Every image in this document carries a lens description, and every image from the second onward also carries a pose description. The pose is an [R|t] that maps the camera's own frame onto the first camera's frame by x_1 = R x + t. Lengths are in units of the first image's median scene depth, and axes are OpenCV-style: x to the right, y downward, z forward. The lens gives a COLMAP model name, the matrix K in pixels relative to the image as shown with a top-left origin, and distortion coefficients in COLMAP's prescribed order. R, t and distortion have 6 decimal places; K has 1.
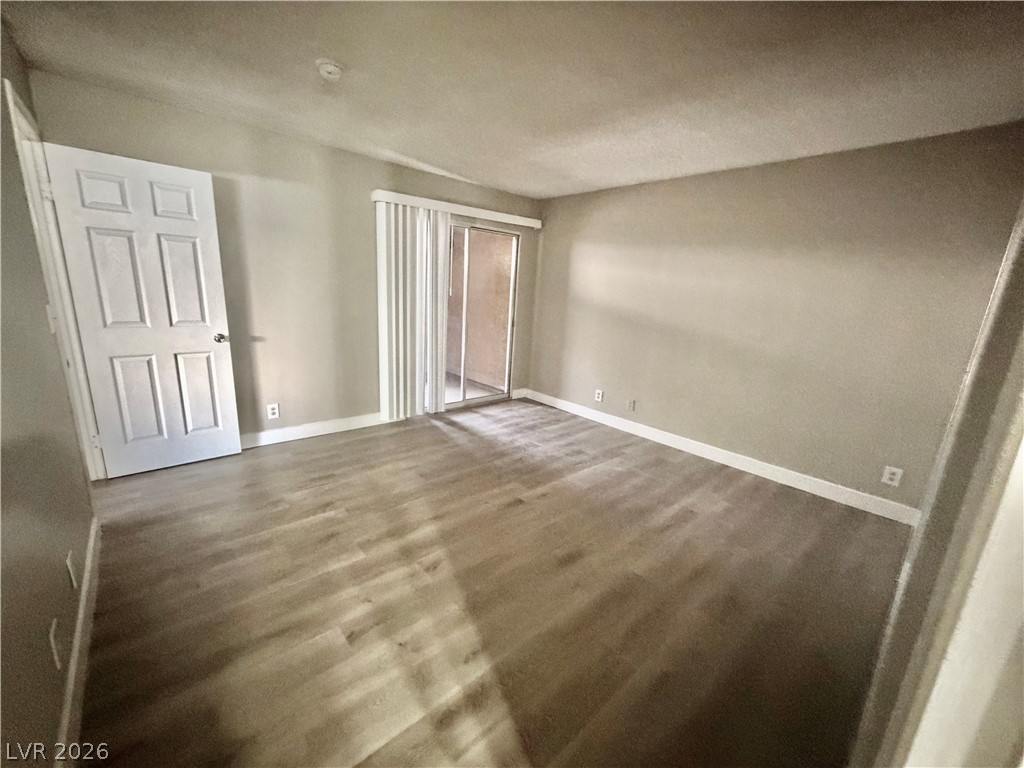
lens RADIAL K [[409.6, 0, 501.1], [0, 409.6, 387.7], [0, 0, 1]] dist [0.000767, 0.000197]
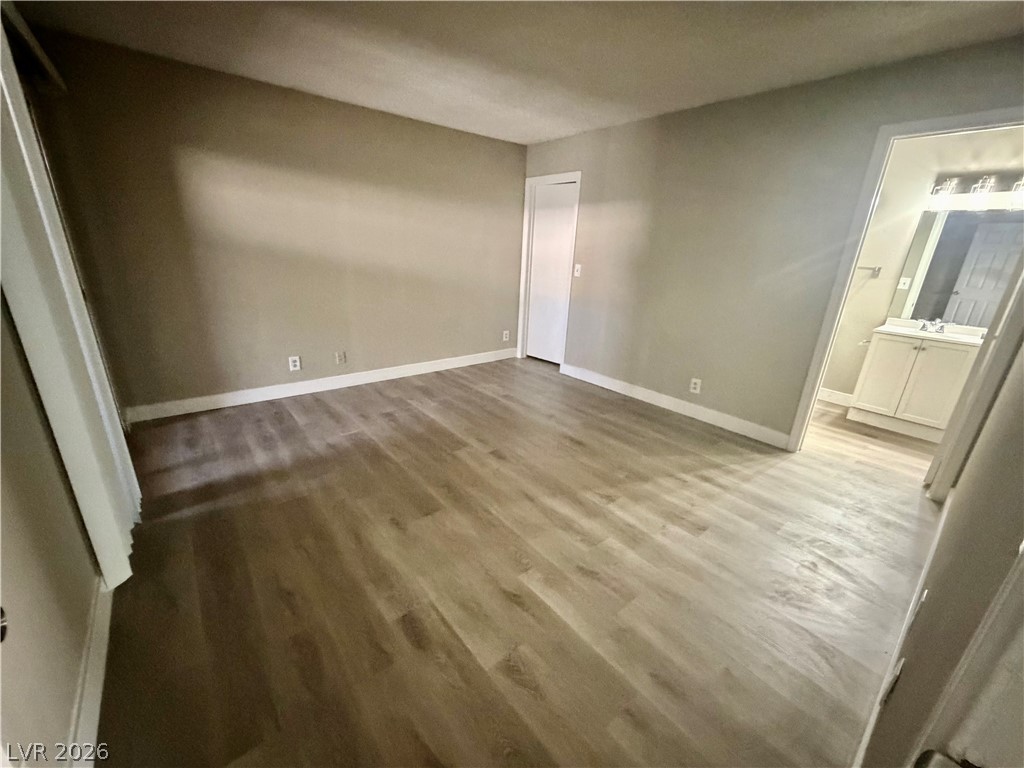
lens RADIAL K [[409.6, 0, 502.3], [0, 409.6, 380.3], [0, 0, 1]] dist [0.000767, 0.000197]
pose [[0.045015, -0.364356, 0.930171, -0.698331], [0.199905, 0.915567, 0.348961, -0.207792], [-0.978781, 0.170238, 0.114051, 0.668722]]
